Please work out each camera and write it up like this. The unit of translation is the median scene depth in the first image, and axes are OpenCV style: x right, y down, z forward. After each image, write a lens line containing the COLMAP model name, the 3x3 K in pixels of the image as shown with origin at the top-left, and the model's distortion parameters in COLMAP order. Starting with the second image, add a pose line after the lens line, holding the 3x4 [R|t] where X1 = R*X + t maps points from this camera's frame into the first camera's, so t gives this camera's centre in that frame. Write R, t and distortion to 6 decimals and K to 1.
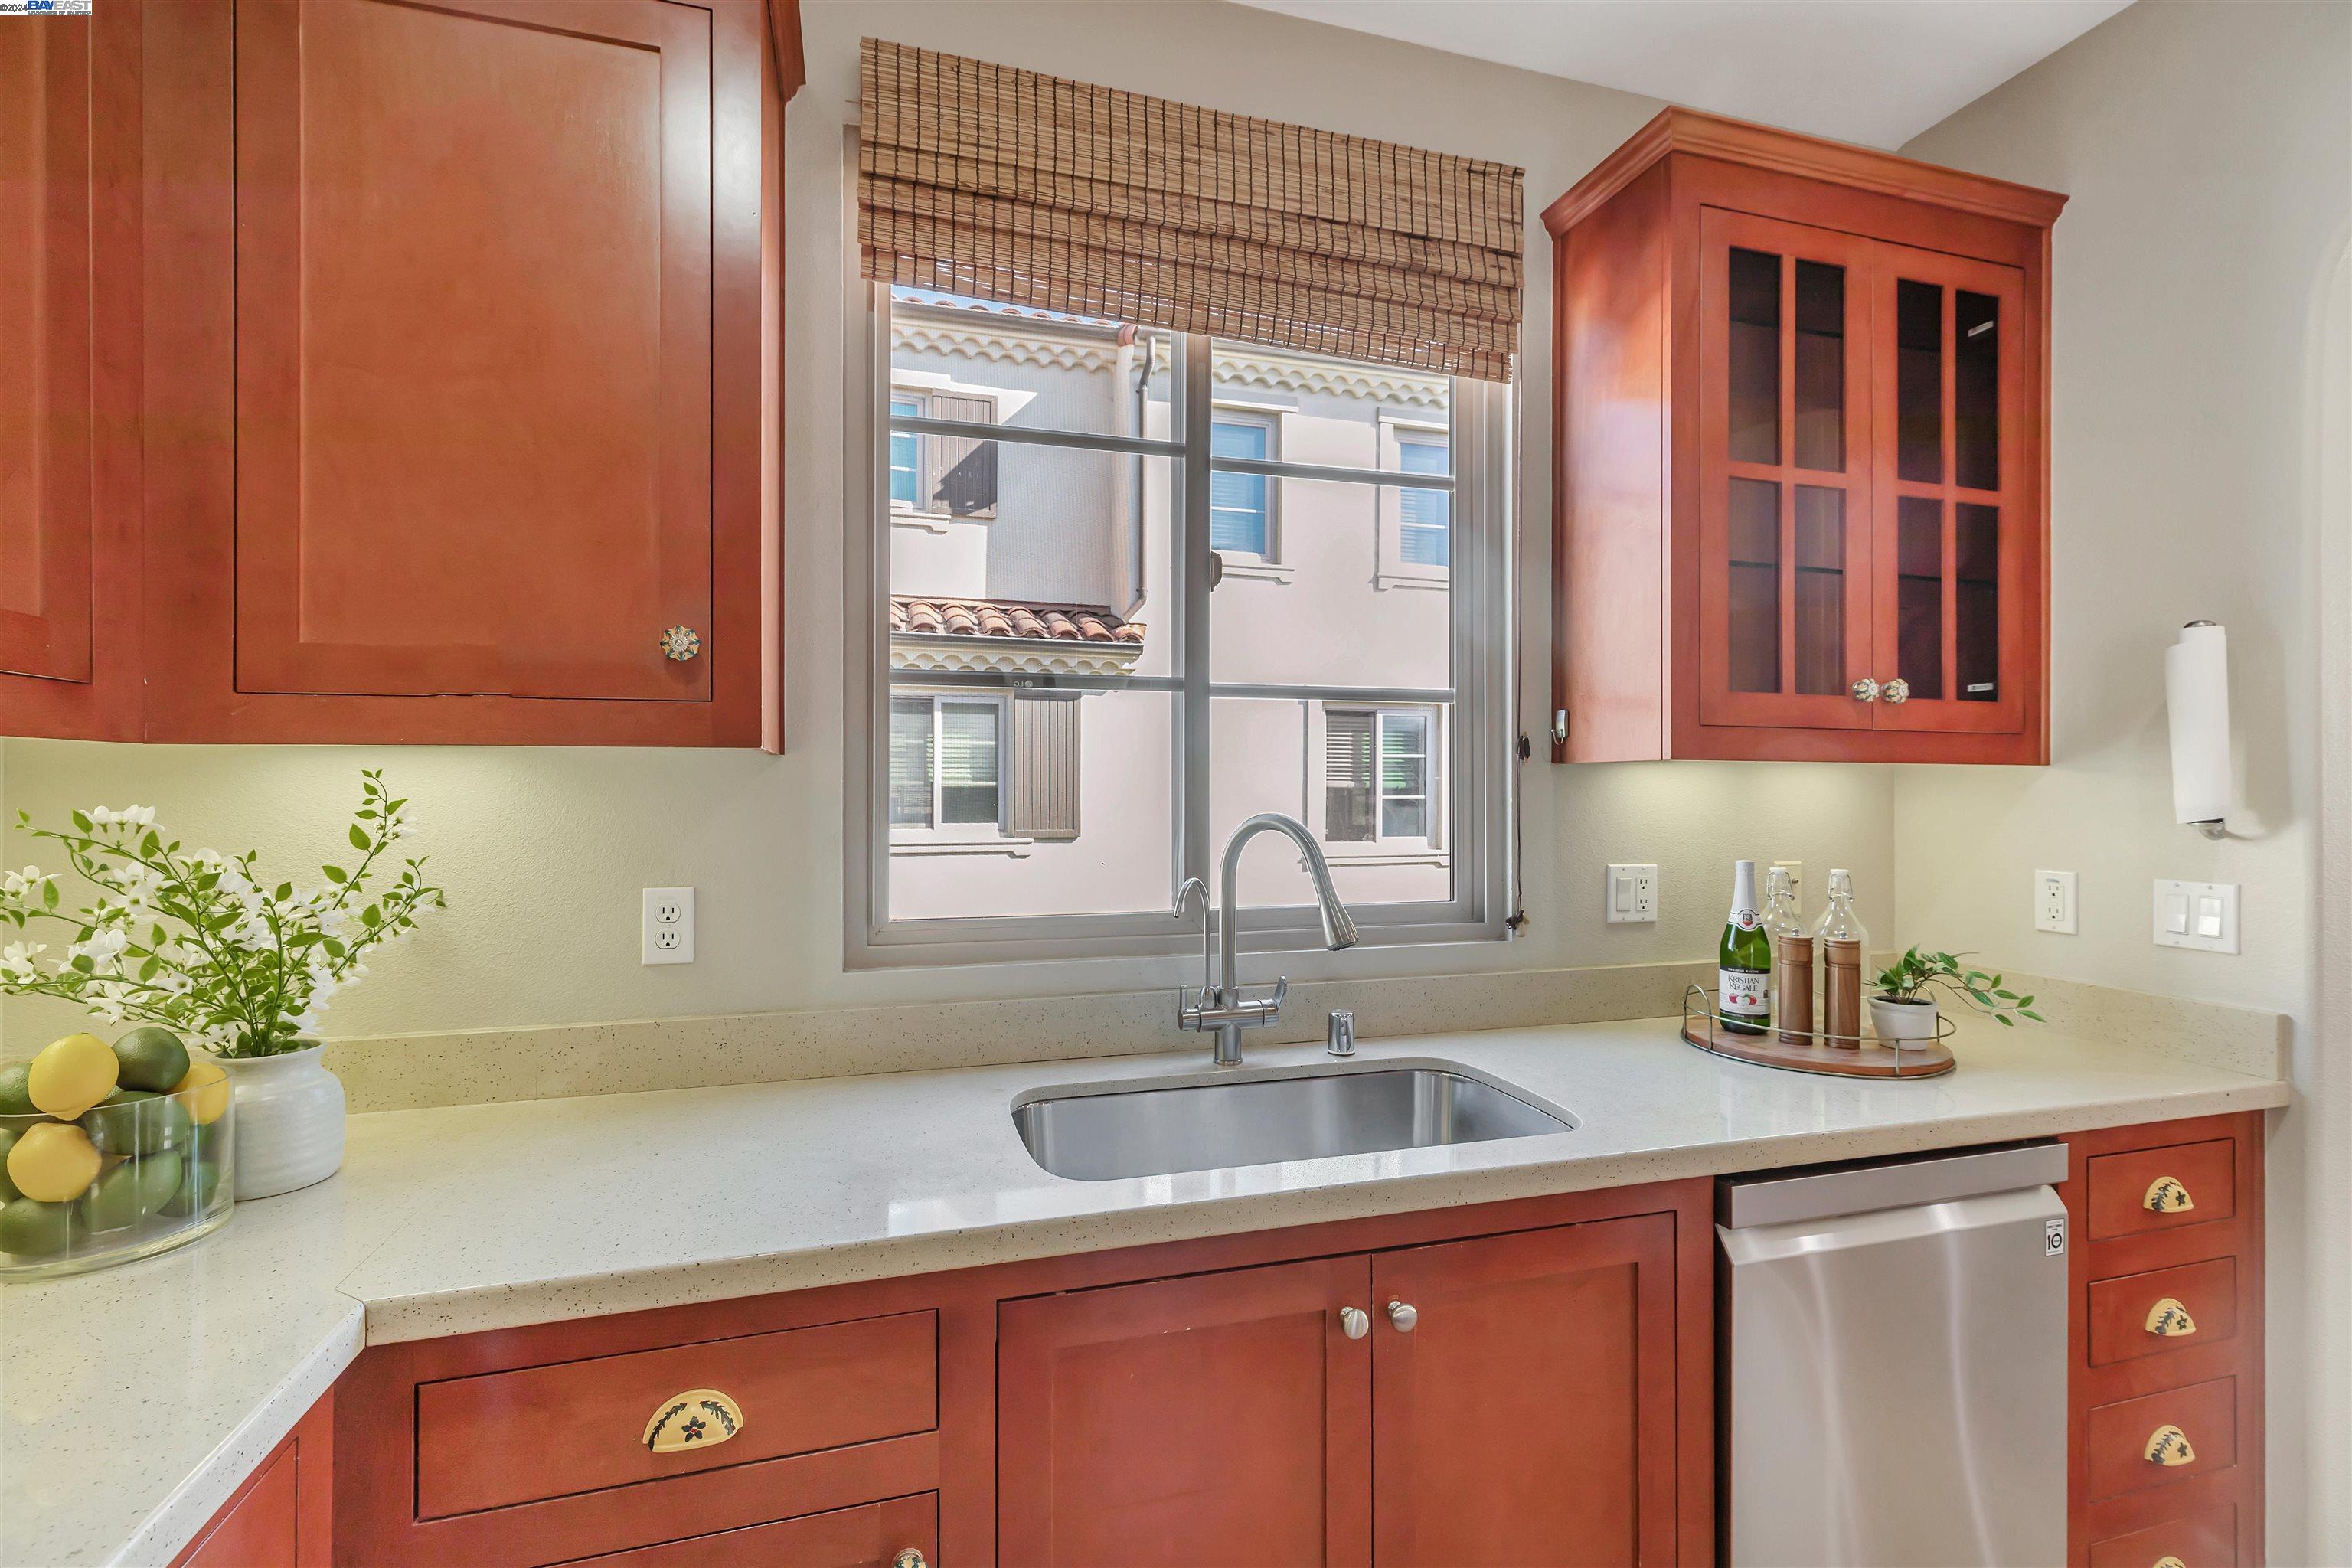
lens RADIAL K [[1048.3, 0, 1176.2], [0, 1048.3, 782.1], [0, 0, 1]] dist [0.009057, -0.000362]
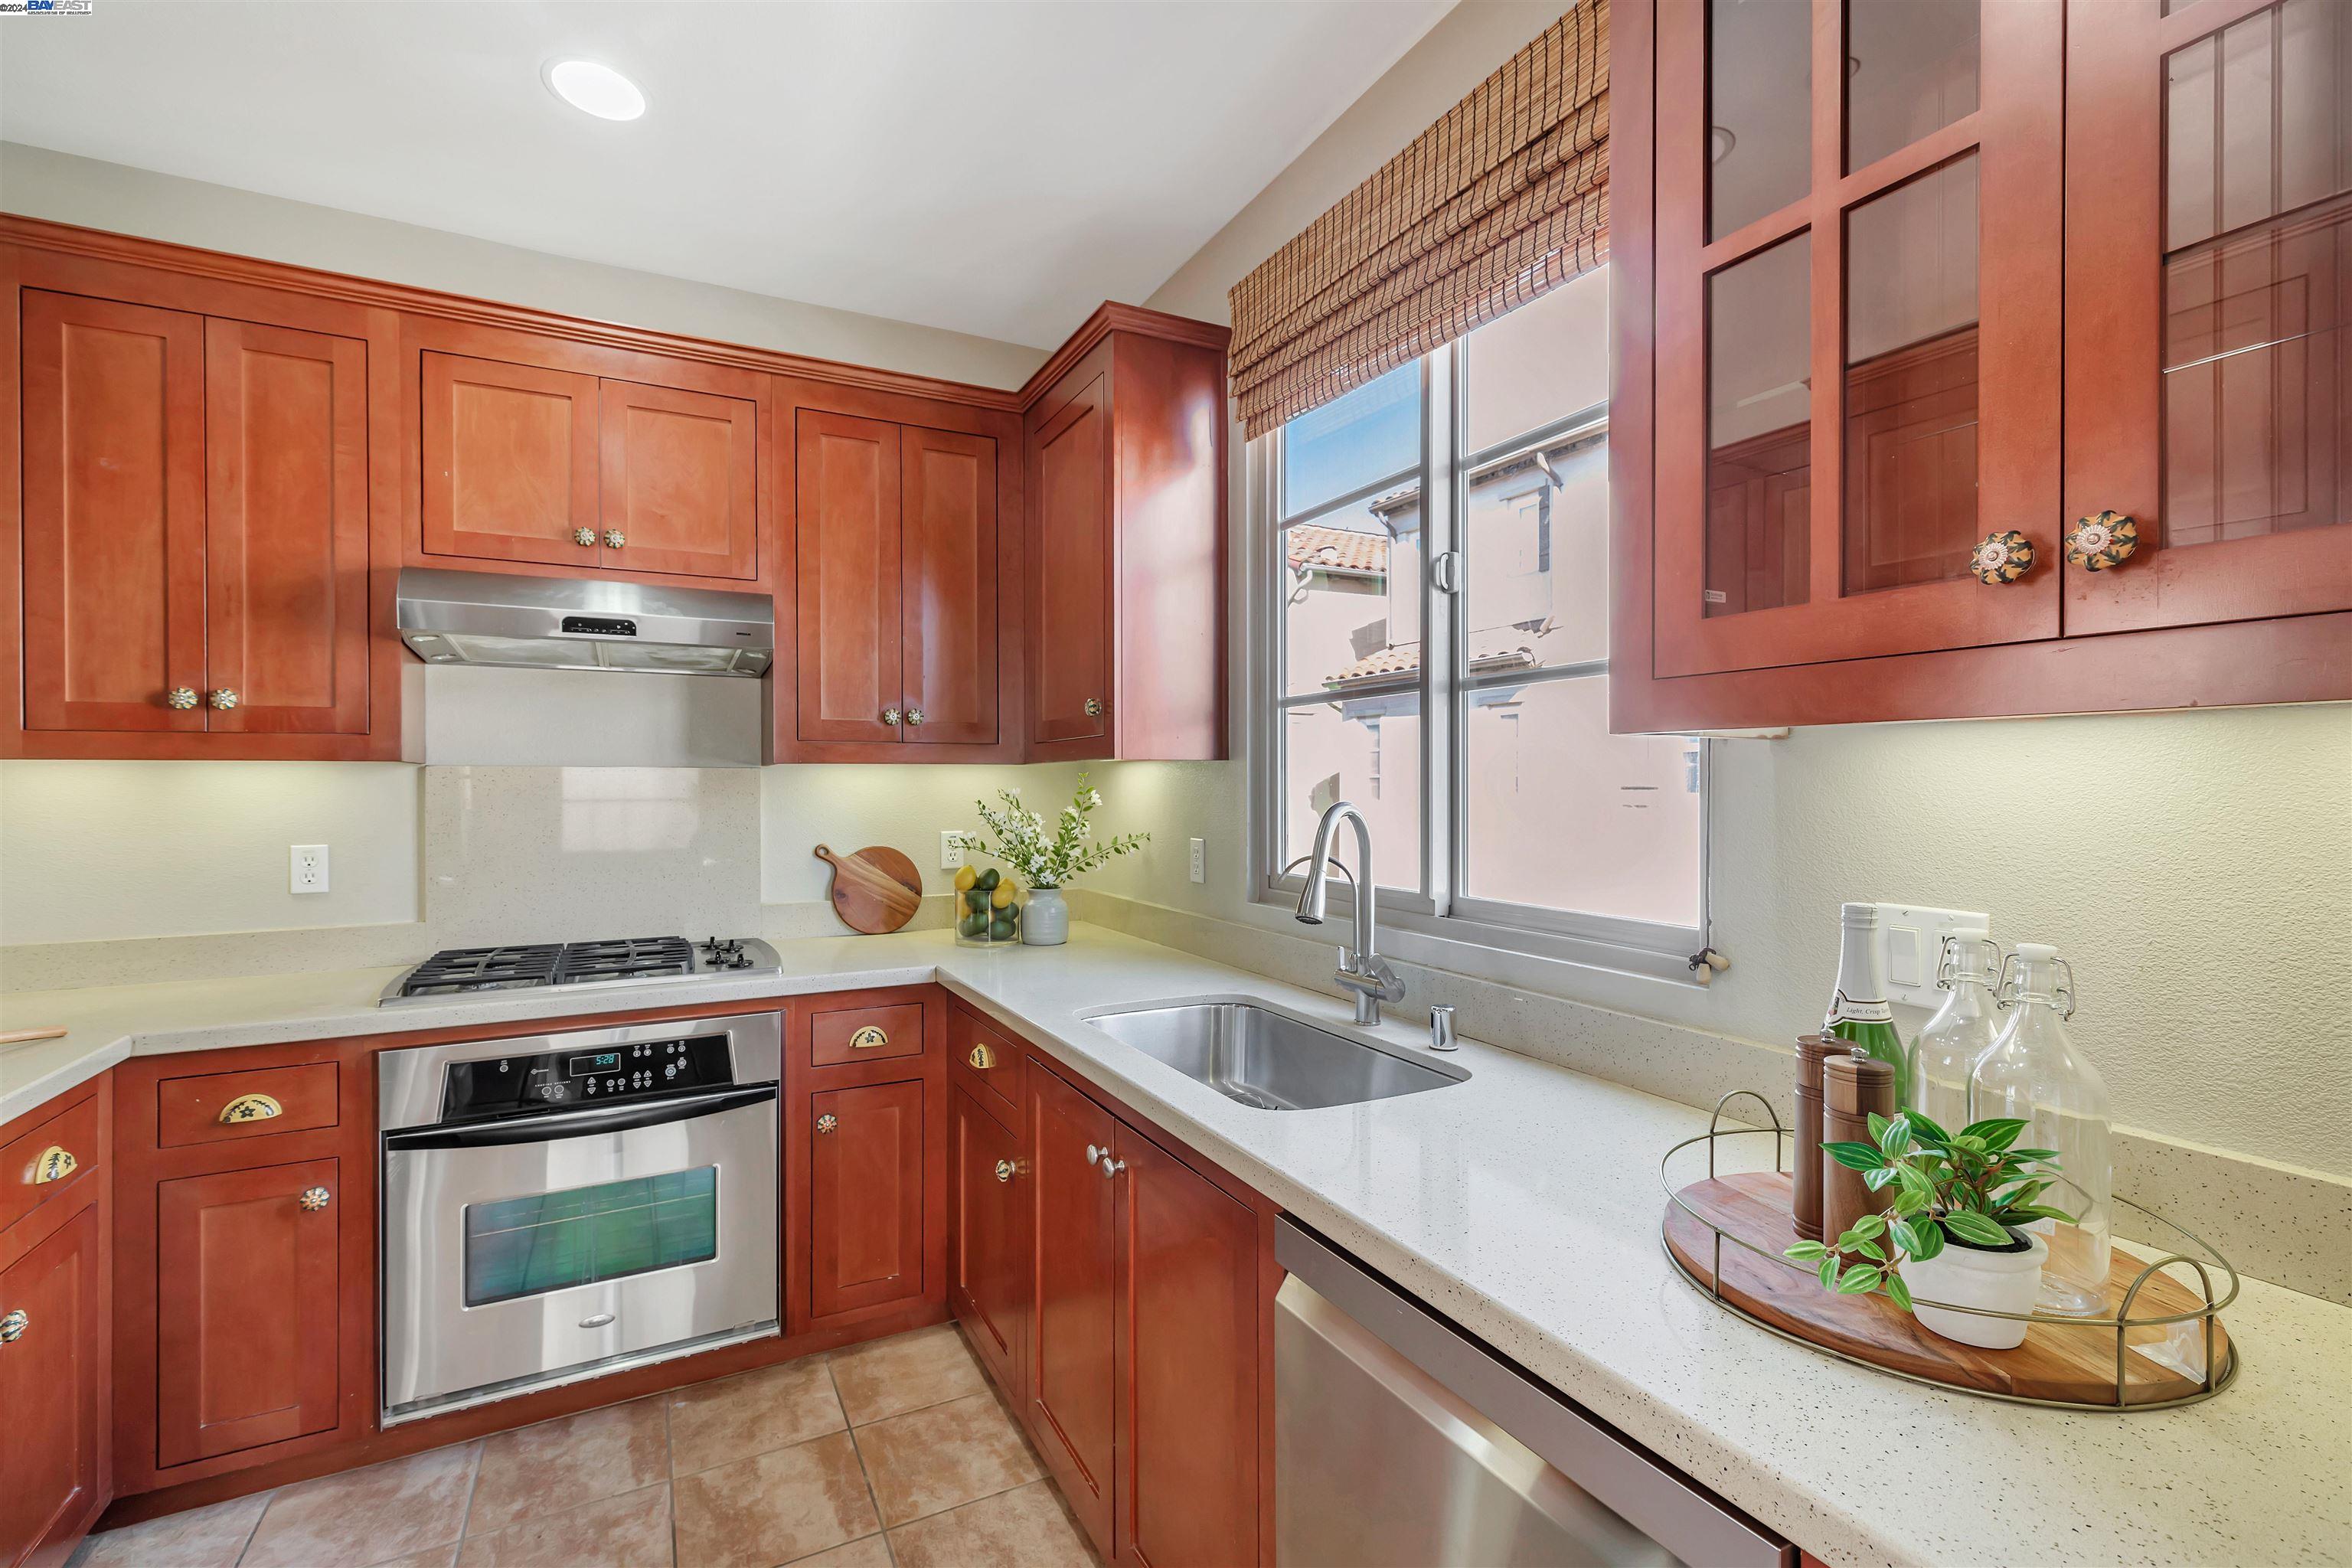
lens RADIAL K [[1048.3, 0, 1176.2], [0, 1048.3, 782.1], [0, 0, 1]] dist [0.009057, -0.000362]
pose [[0.187364, -0.003040, -0.982286, 1.059158], [0.006860, 0.999975, -0.001787, 0.009429], [0.982267, -0.006403, 0.187380, 0.561975]]
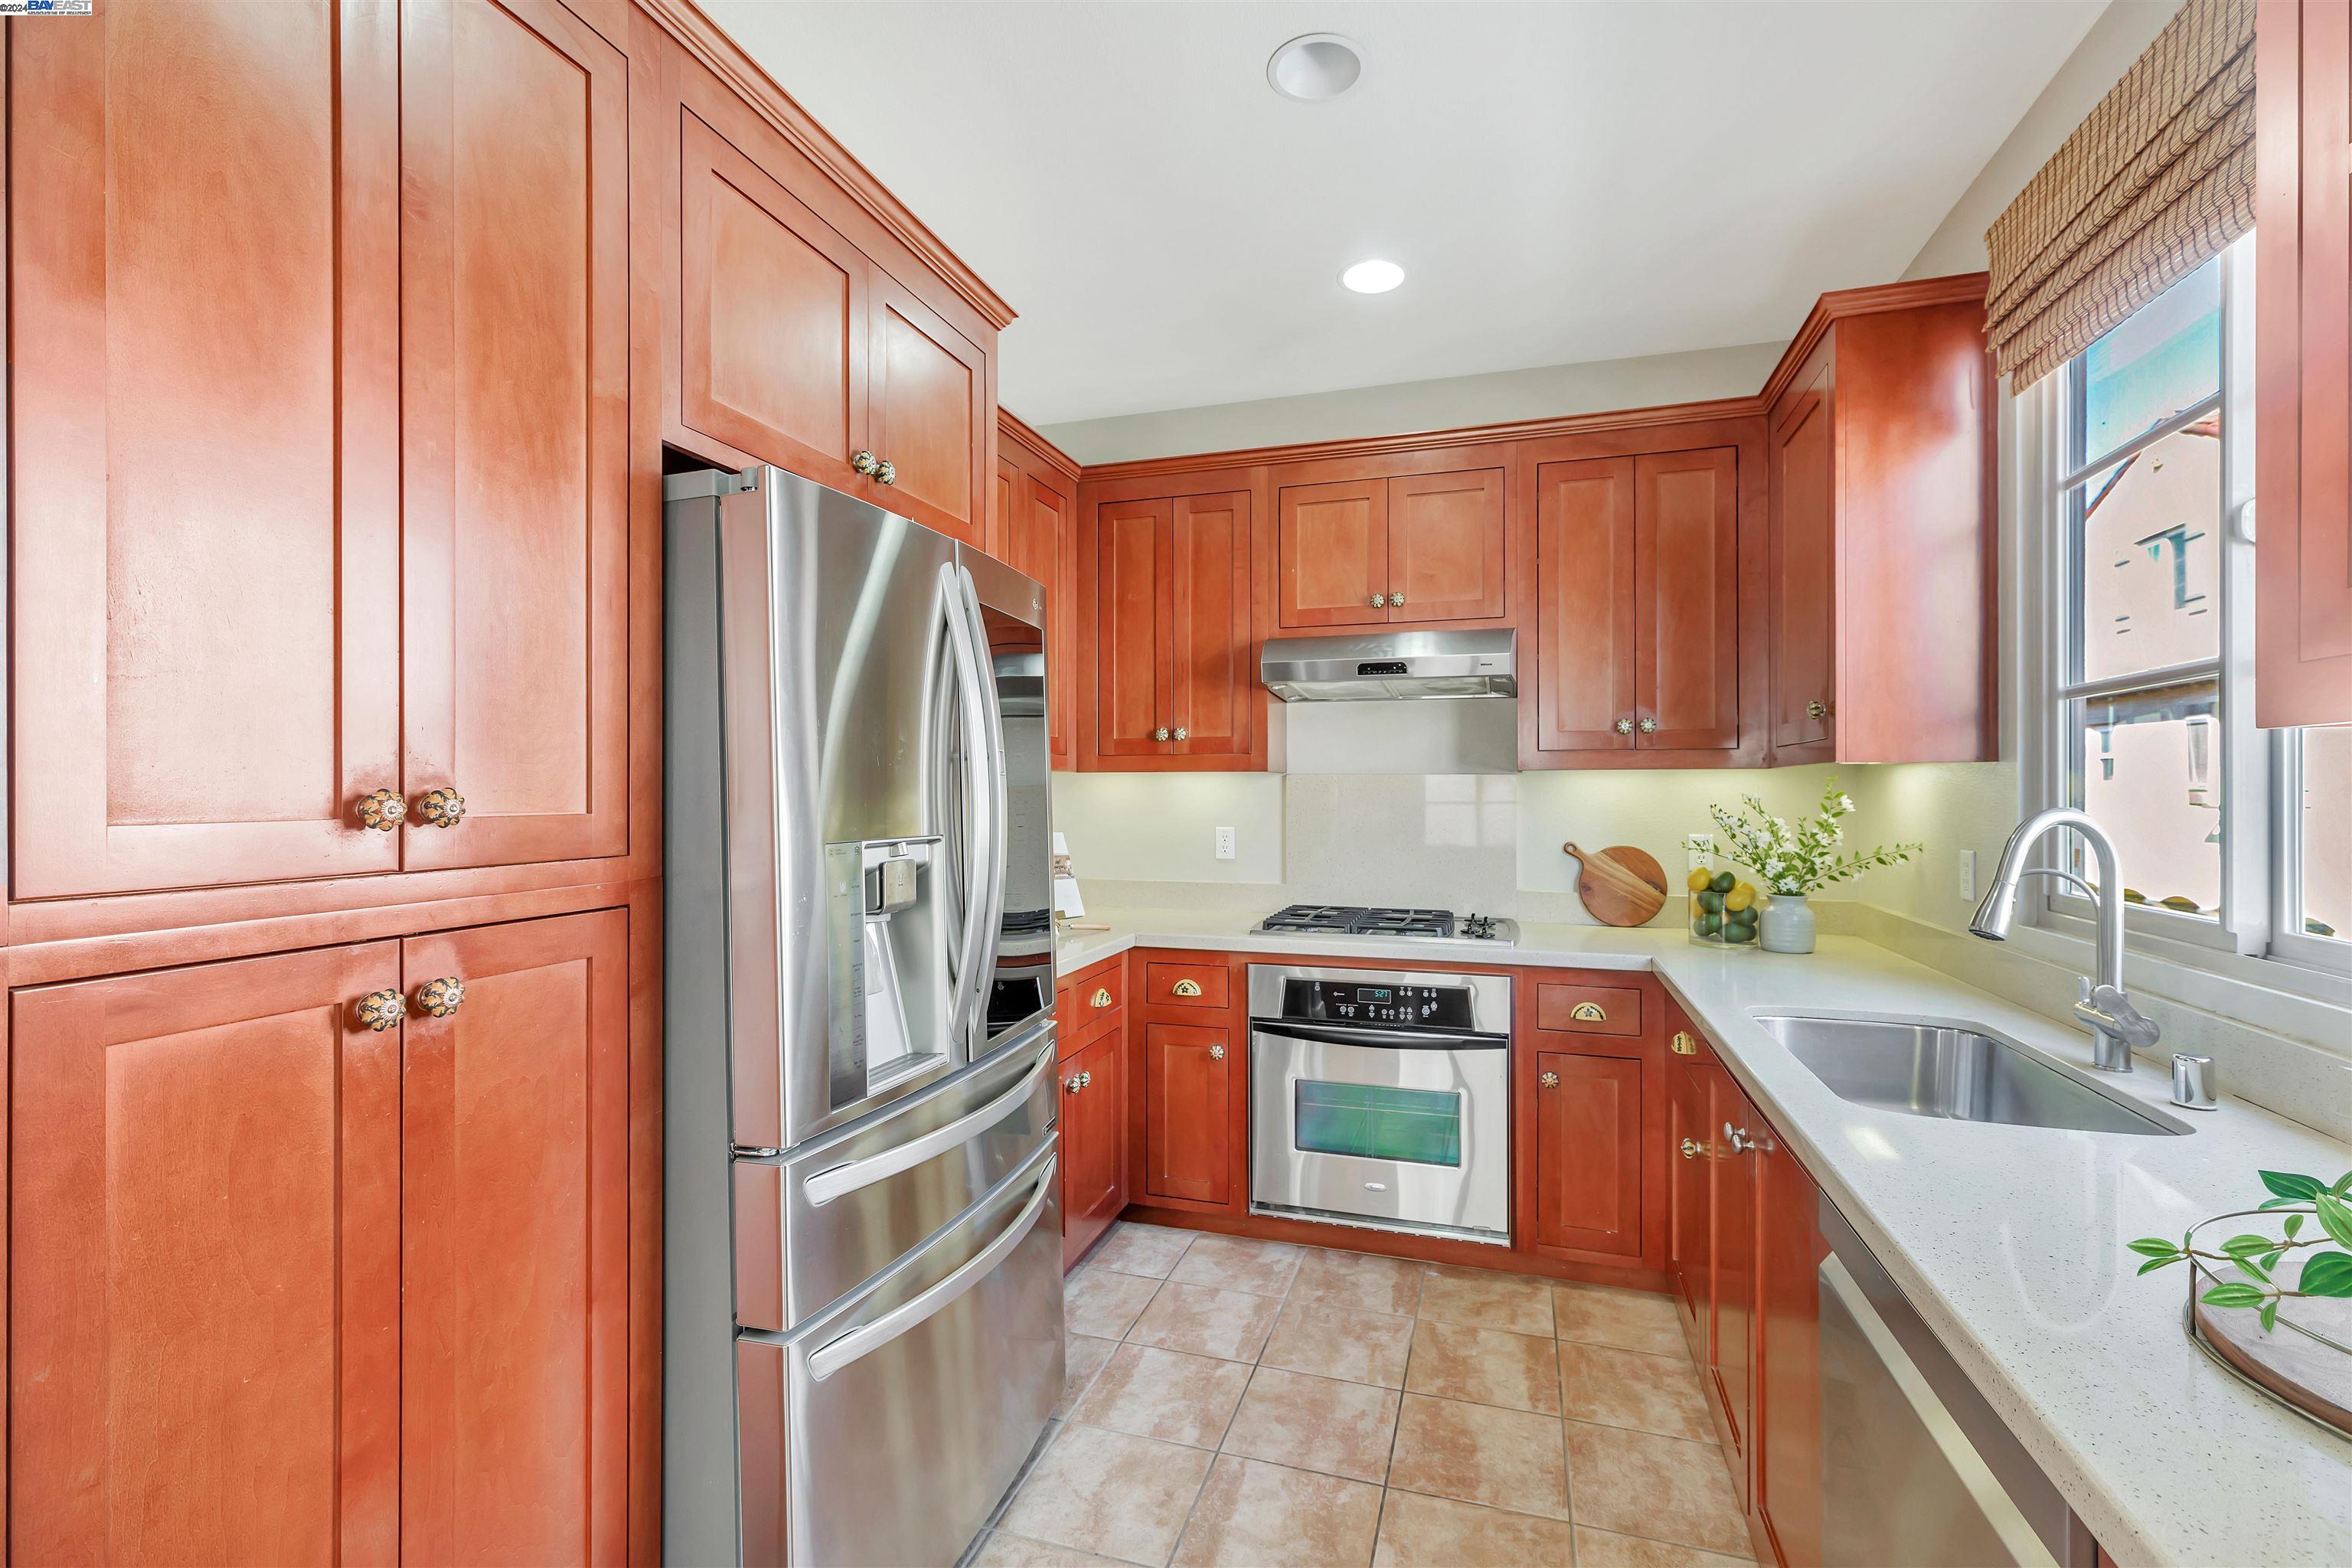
lens RADIAL K [[1048.3, 0, 1176.2], [0, 1048.3, 782.1], [0, 0, 1]] dist [0.009057, -0.000362]
pose [[-0.564588, -0.008333, -0.825331, 1.262045], [0.001174, 0.999940, -0.010900, 0.014691], [0.825372, -0.007123, -0.564544, 0.800767]]
